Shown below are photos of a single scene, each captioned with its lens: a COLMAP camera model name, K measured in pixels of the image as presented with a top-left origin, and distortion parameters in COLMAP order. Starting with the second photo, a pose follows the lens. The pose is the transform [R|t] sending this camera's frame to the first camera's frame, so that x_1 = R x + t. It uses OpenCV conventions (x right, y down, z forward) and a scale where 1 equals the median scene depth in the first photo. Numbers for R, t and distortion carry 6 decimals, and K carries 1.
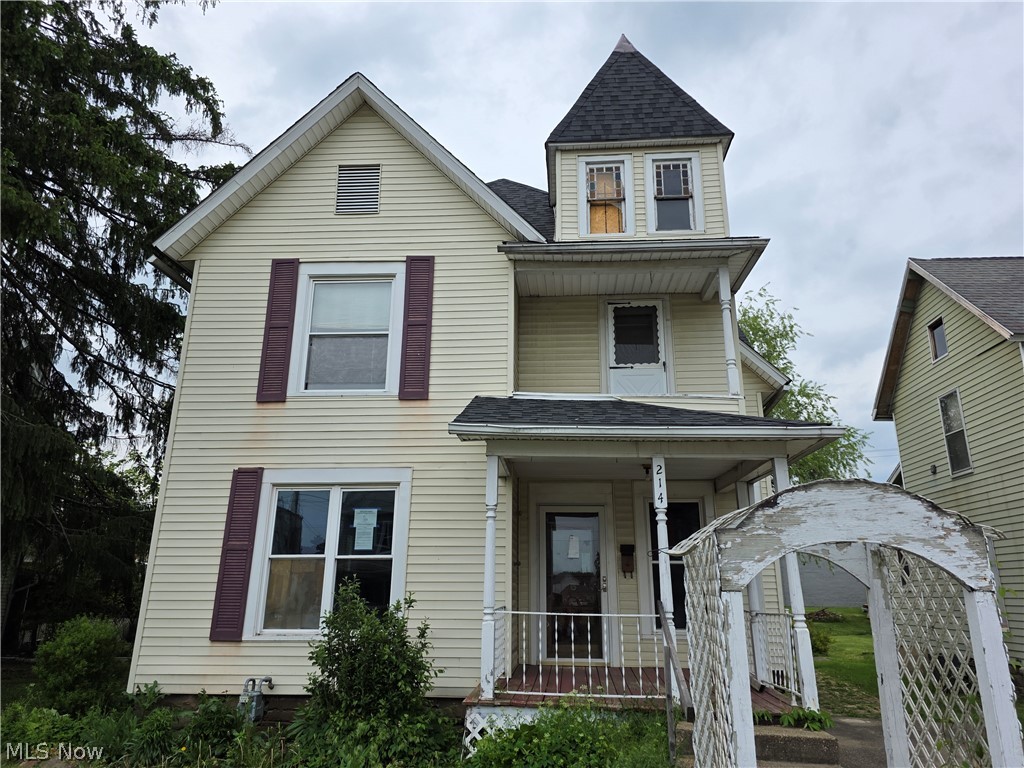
lens RADIAL K [[692.9, 0, 514.6], [0, 692.9, 381.4], [0, 0, 1]] dist [0.046189, -0.030463]
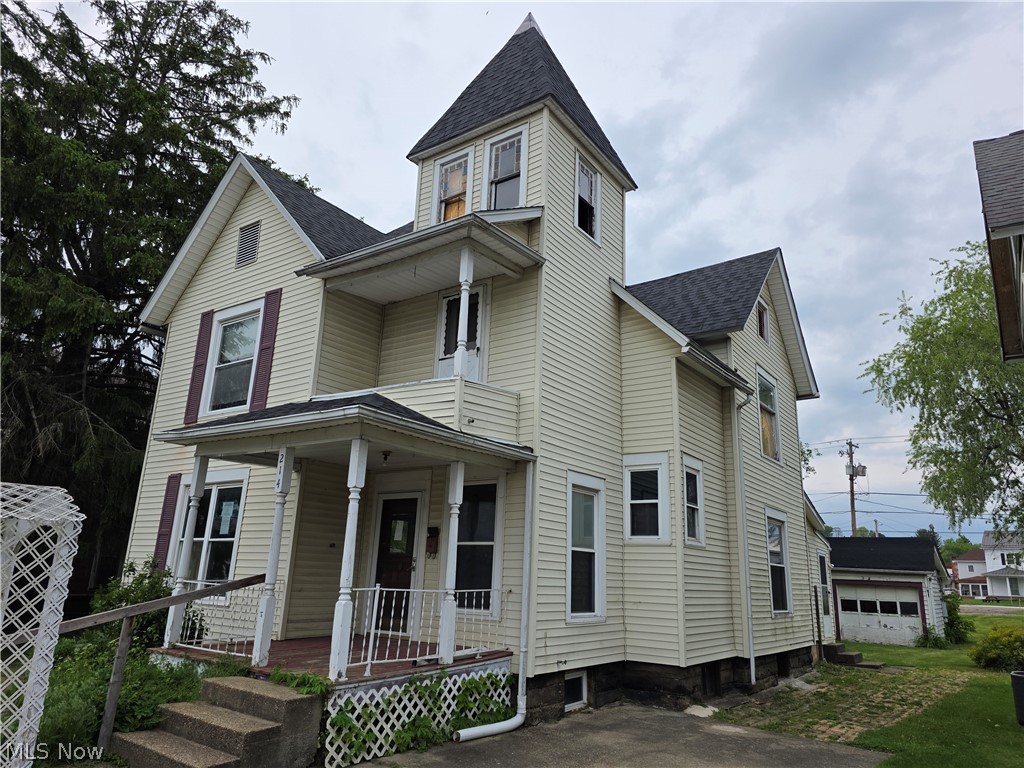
lens RADIAL K [[692.9, 0, 514.9], [0, 692.9, 386.9], [0, 0, 1]] dist [0.046189, -0.030463]
pose [[0.855384, -0.114659, -0.505145, 0.834459], [0.121584, 0.992392, -0.019373, 0.060658], [0.503523, -0.044846, 0.862817, 0.171178]]
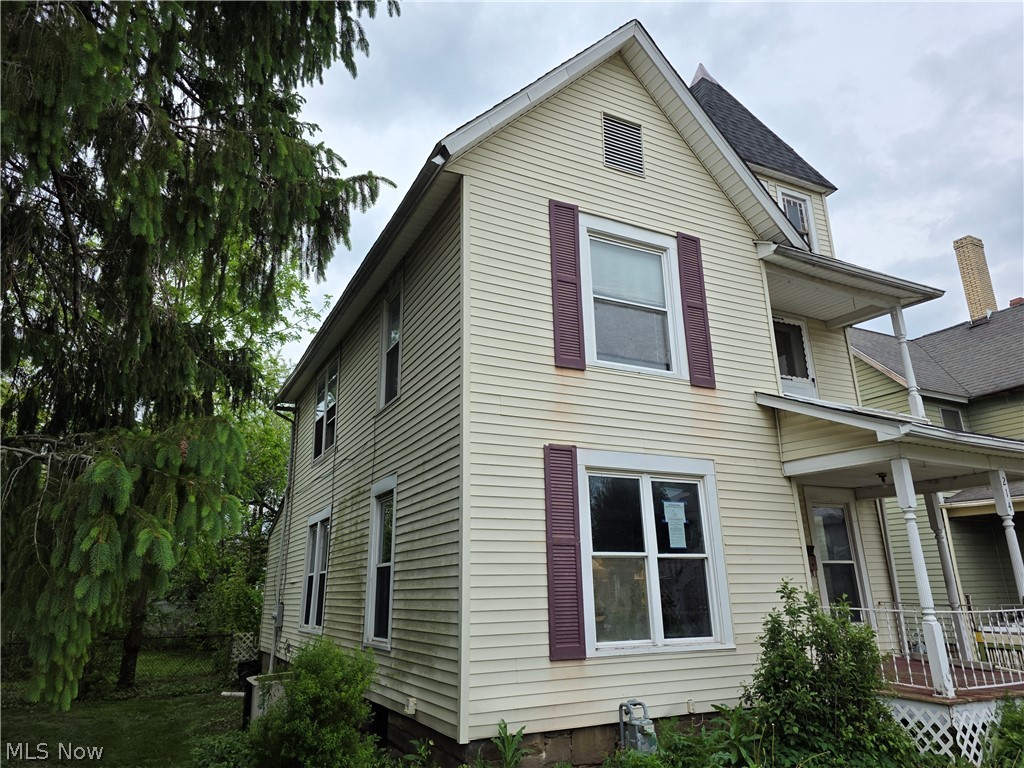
lens RADIAL K [[692.9, 0, 524.7], [0, 692.9, 366.1], [0, 0, 1]] dist [0.046189, -0.030463]
pose [[0.858032, 0.136623, 0.495091, -0.796692], [-0.125484, 0.990521, -0.055867, 0.078737], [-0.498031, -0.014190, 0.867043, 0.299210]]
